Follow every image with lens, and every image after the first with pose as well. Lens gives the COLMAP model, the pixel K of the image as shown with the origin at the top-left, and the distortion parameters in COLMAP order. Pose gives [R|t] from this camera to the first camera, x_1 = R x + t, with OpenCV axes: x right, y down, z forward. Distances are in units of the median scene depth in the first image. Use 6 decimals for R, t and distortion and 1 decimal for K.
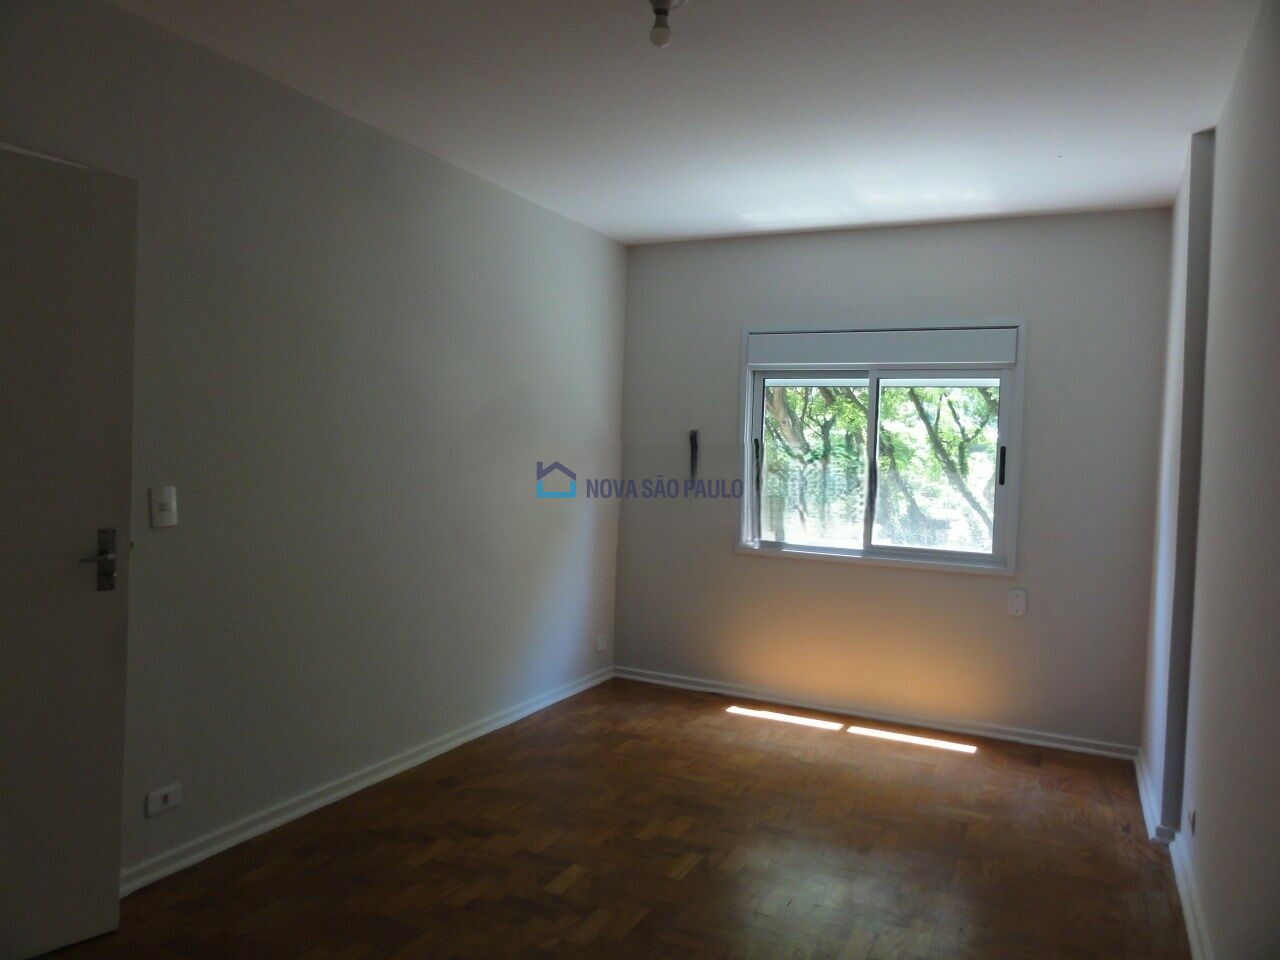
lens RADIAL K [[912.5, 0, 646.4], [0, 912.5, 486.8], [0, 0, 1]] dist [-0.000325, 0.003965]
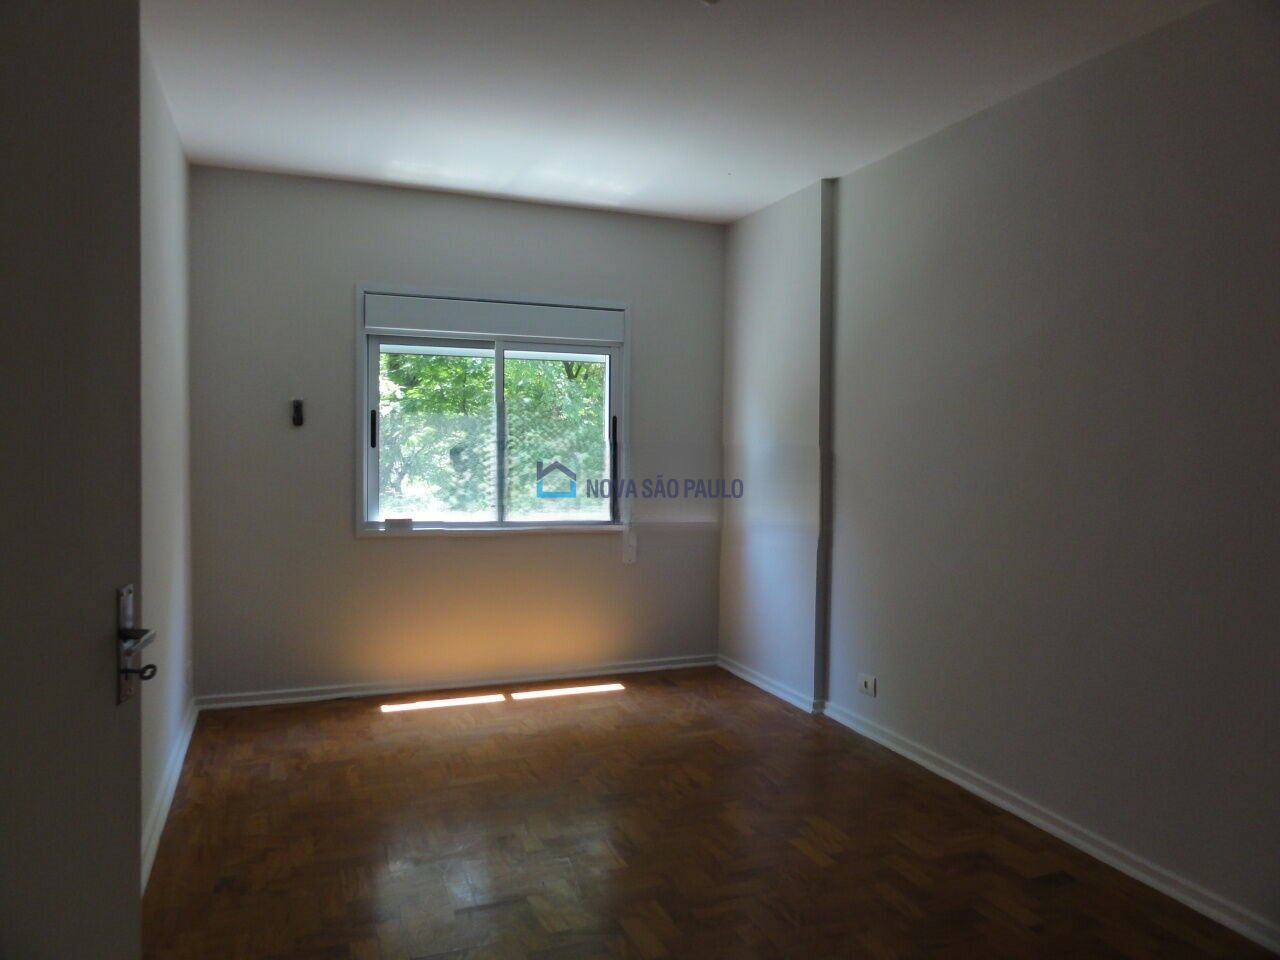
lens RADIAL K [[912.5, 0, 652.6], [0, 912.5, 484.7], [0, 0, 1]] dist [-0.000325, 0.003965]
pose [[0.669081, -0.067487, 0.740119, -0.411962], [0.038818, 0.997683, 0.055880, -0.020827], [-0.742175, -0.008658, 0.670150, 0.207657]]
